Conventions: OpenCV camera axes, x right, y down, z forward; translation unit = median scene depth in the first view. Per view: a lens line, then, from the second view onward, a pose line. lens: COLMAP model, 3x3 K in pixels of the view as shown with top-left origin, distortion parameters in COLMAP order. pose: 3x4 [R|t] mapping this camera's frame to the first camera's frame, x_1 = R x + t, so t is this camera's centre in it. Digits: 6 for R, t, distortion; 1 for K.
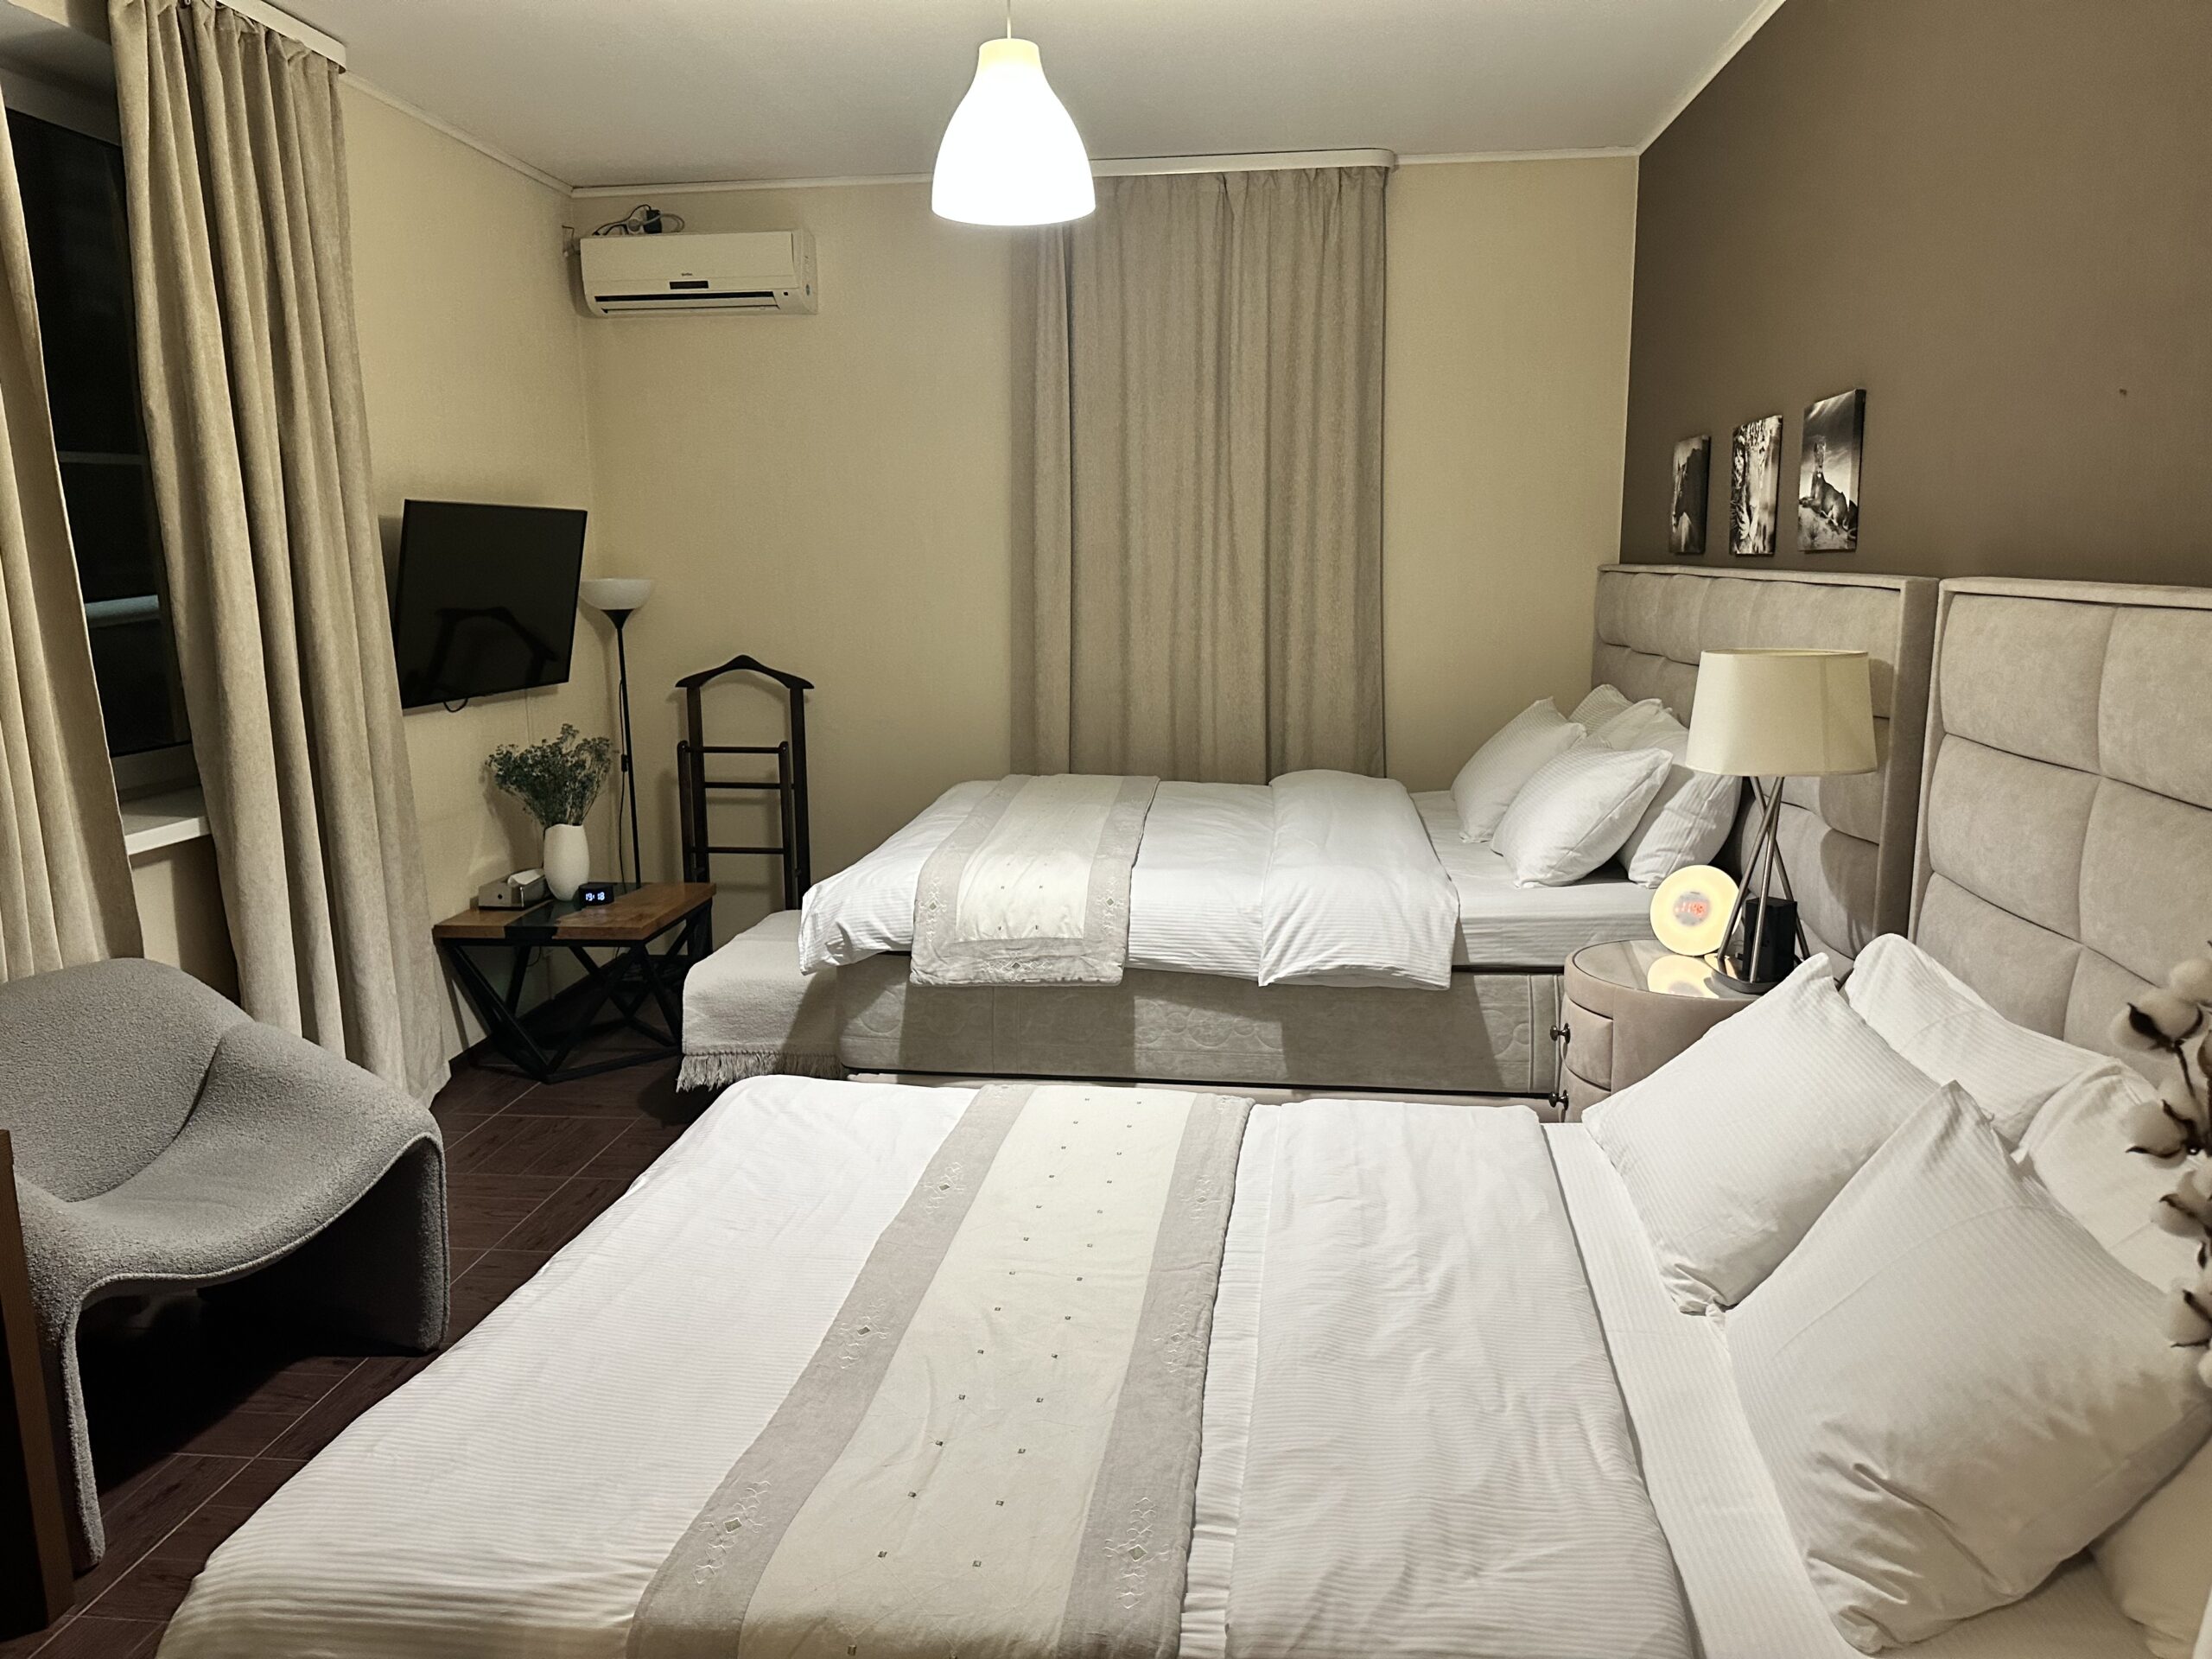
lens RADIAL K [[1561.7, 0, 1113.6], [0, 1561.7, 829.4], [0, 0, 1]] dist [0.052831, -0.068482]
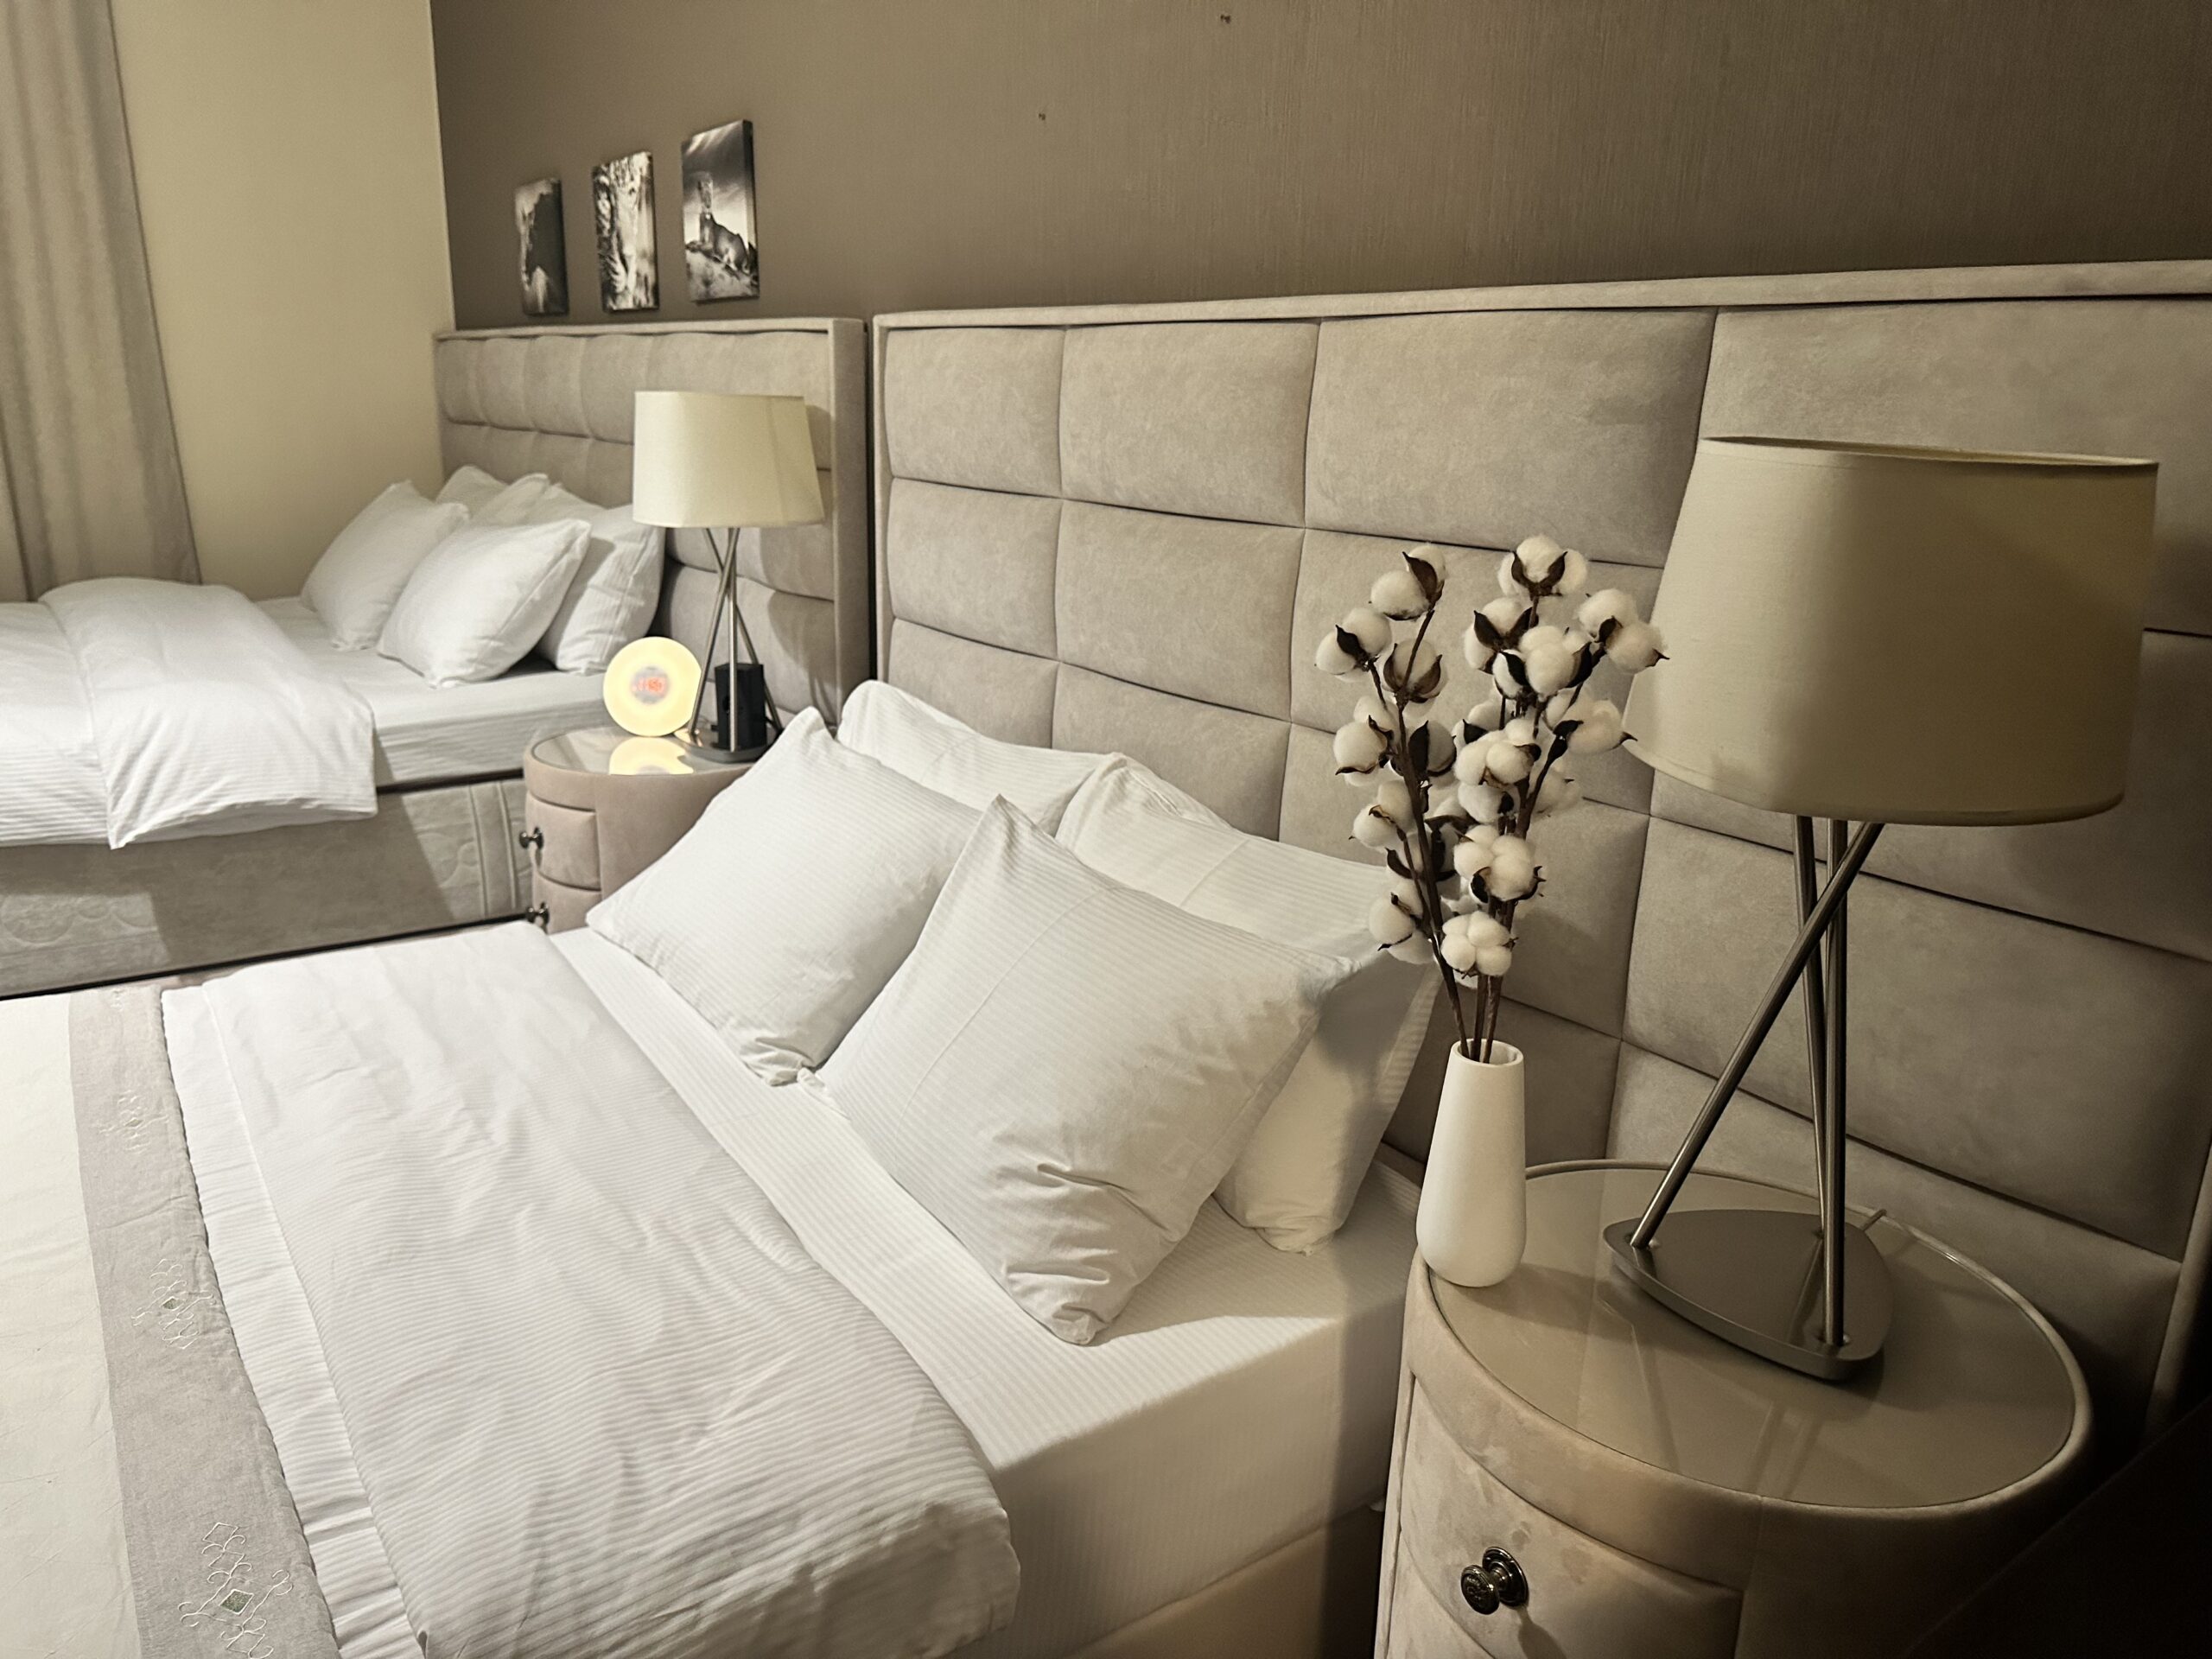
lens RADIAL K [[1561.7, 0, 1120.2], [0, 1561.7, 838.0], [0, 0, 1]] dist [0.052831, -0.068482]
pose [[0.738455, -0.153669, 0.656559, -0.049911], [0.082680, 0.986974, 0.138011, 0.035476], [-0.669214, -0.047631, 0.741541, 0.128285]]
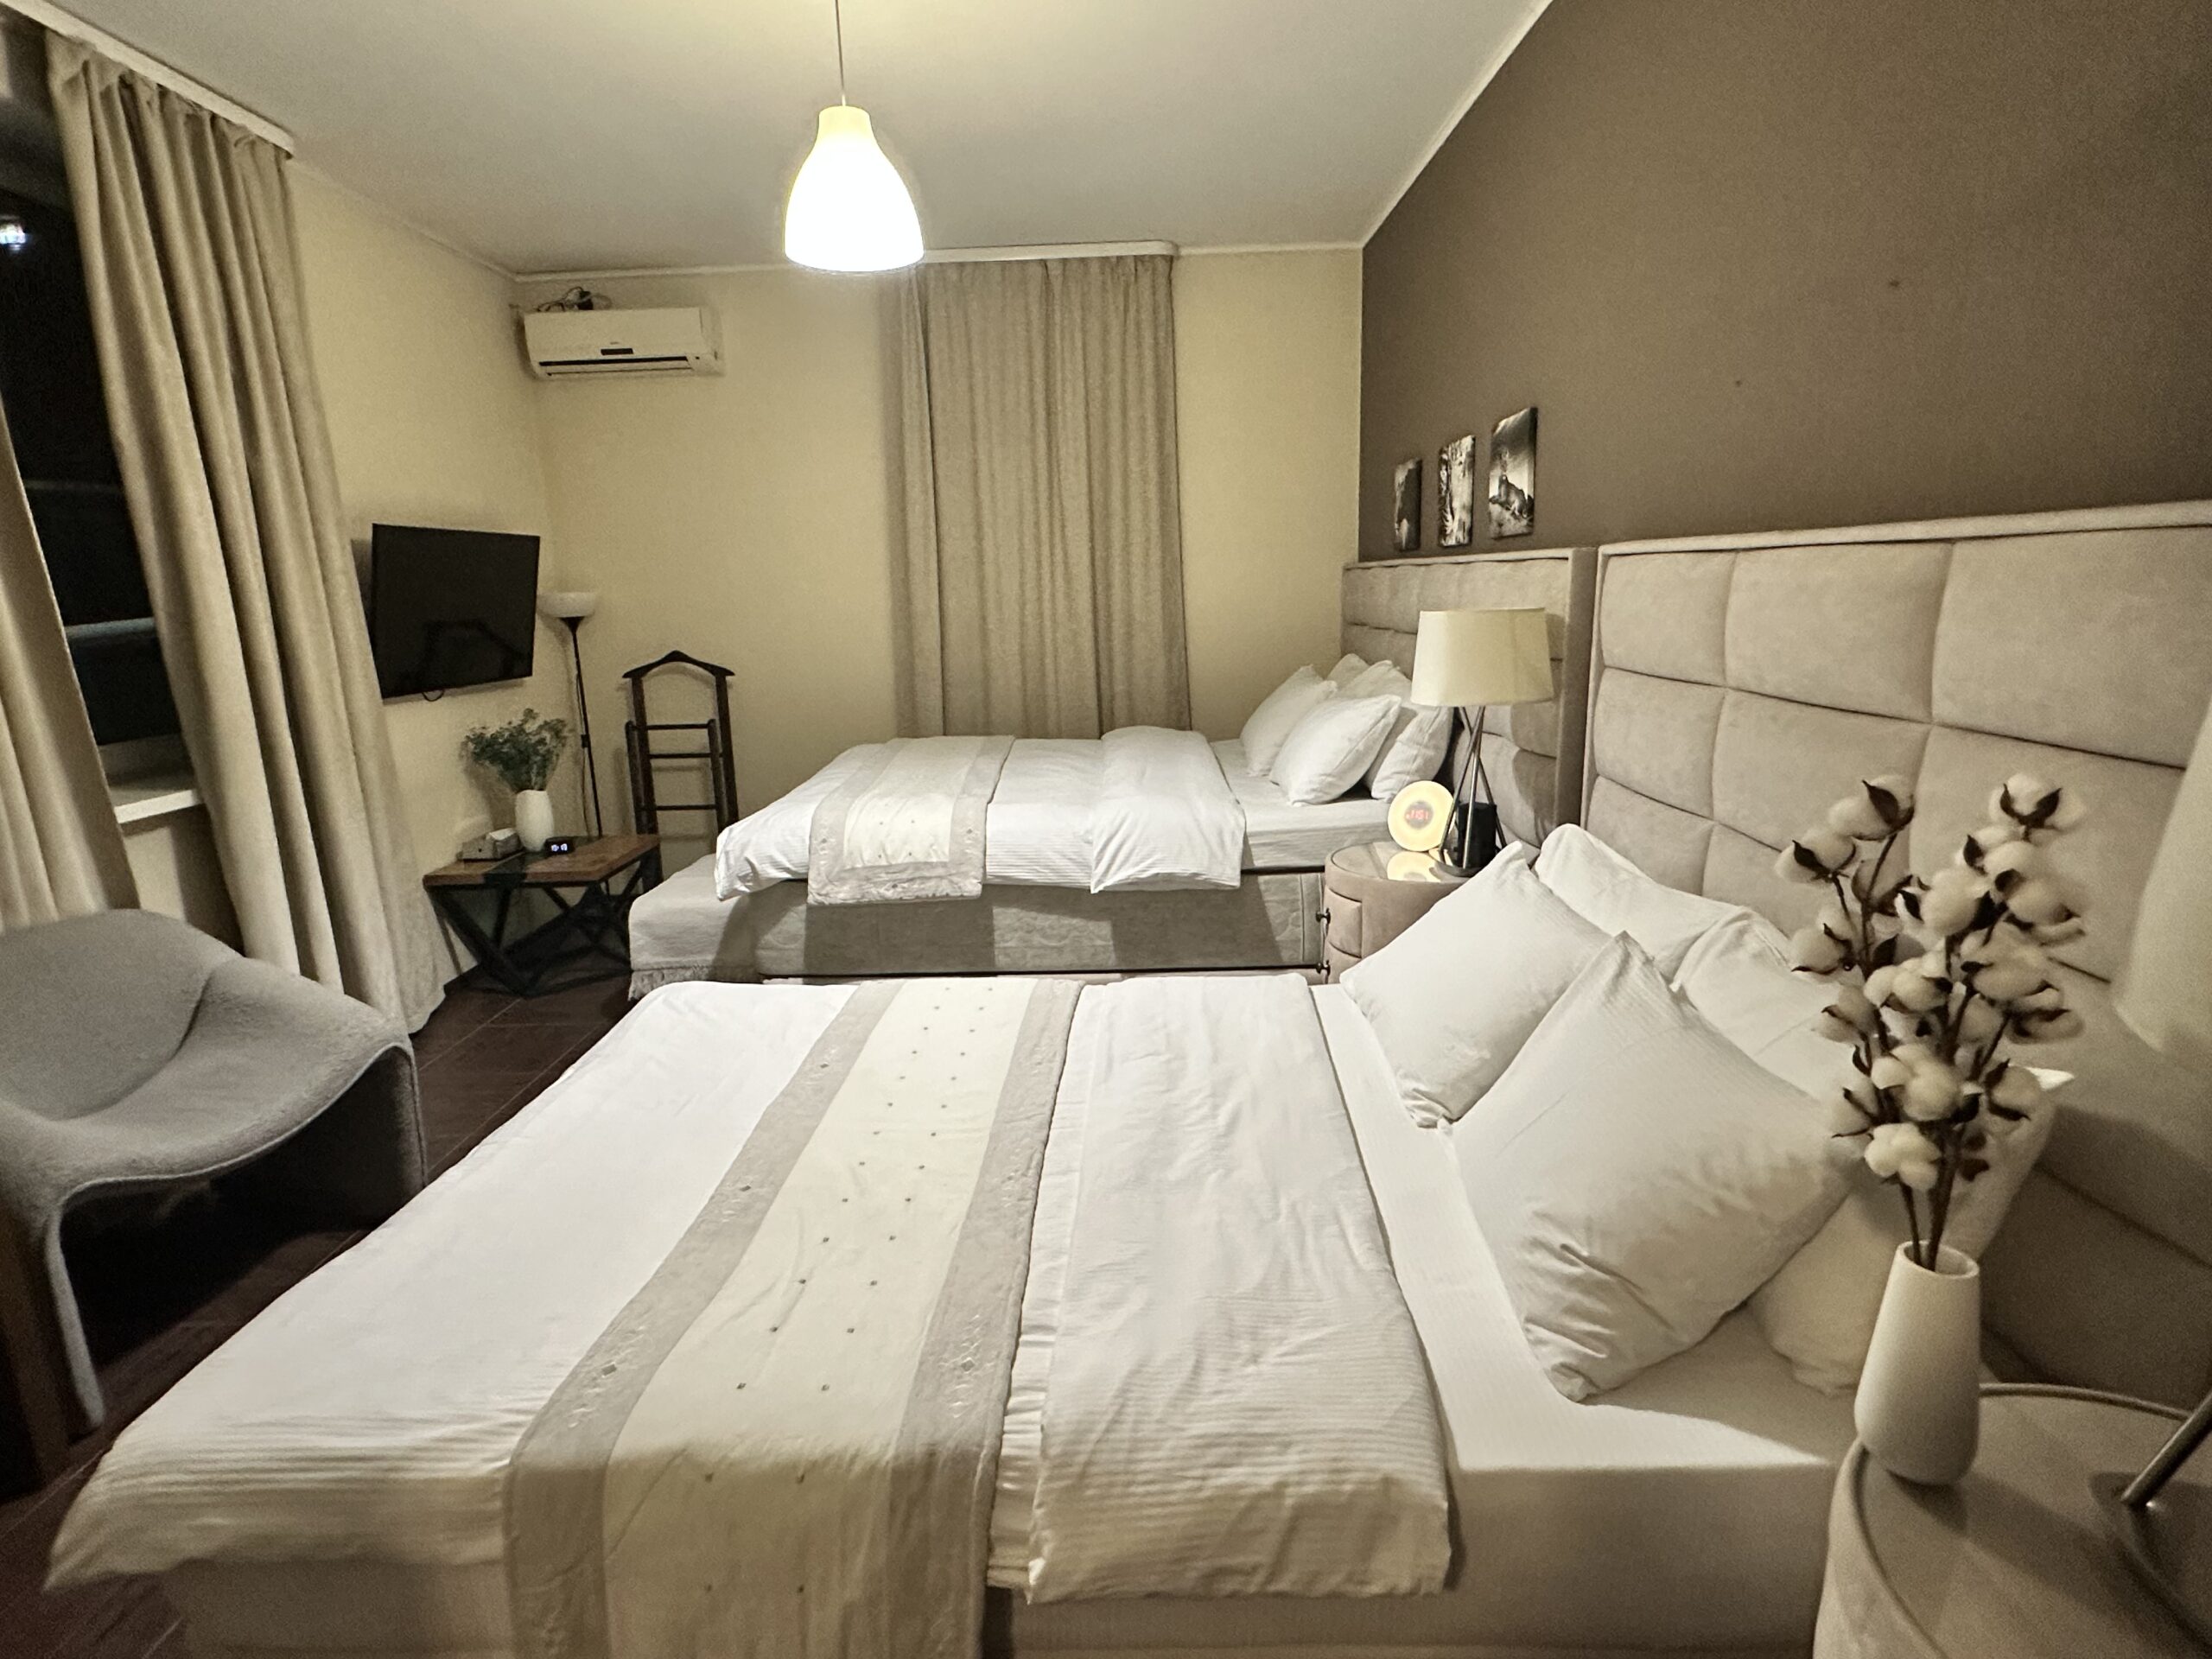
lens RADIAL K [[1156.1, 0, 1107.9], [0, 1156.1, 835.0], [0, 0, 1]] dist [0.001056, -0.000129]
pose [[0.995110, -0.041248, 0.089753, 0.028985], [0.037855, 0.998515, 0.039186, 0.020394], [-0.091236, -0.035597, 0.995193, 0.080195]]
